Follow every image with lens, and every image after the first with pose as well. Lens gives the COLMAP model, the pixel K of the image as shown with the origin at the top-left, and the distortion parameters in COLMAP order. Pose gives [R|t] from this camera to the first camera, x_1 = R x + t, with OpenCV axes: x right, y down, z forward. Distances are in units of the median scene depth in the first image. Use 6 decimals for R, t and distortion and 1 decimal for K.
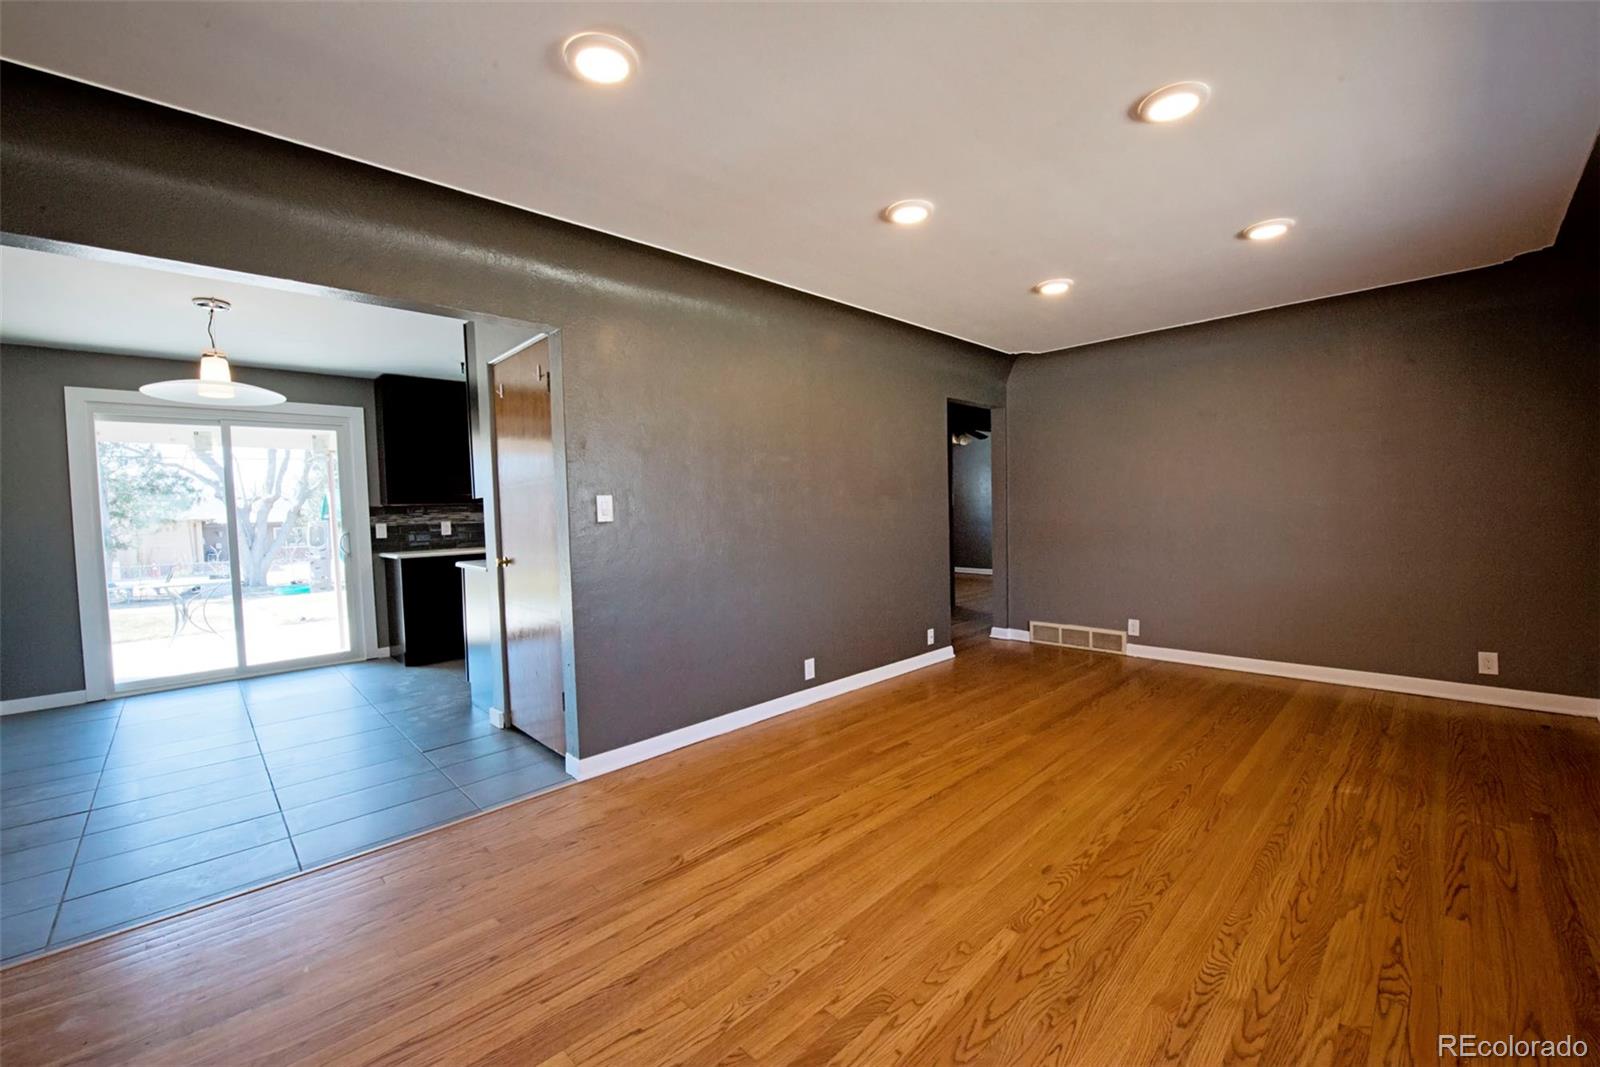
lens RADIAL K [[639.5, 0, 793.1], [0, 639.5, 532.5], [0, 0, 1]] dist [-0.013666, -0.000246]
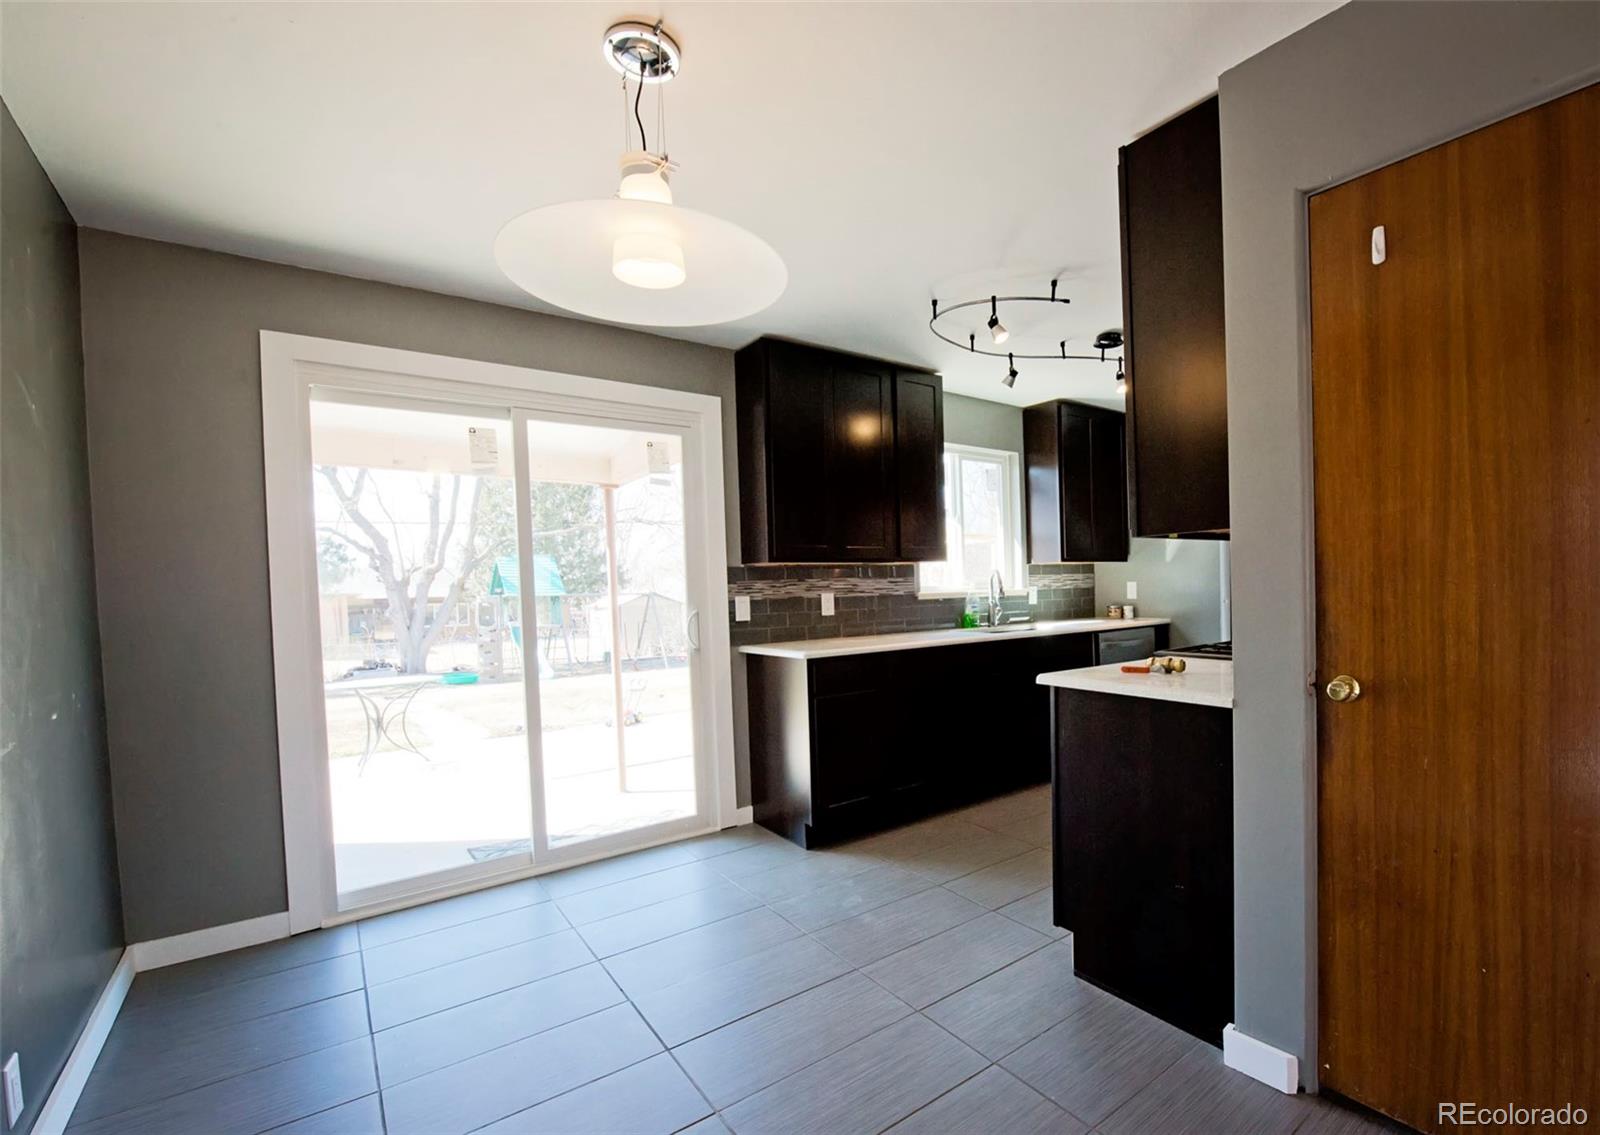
lens RADIAL K [[689.2, 0, 858.7], [0, 689.2, 603.3], [0, 0, 1]] dist [0.001804, 0.000164]
pose [[0.995957, 0.004465, -0.089724, -0.481002], [-0.005597, 0.999908, -0.012371, 0.000172], [0.089661, 0.012823, 0.995890, 0.371901]]
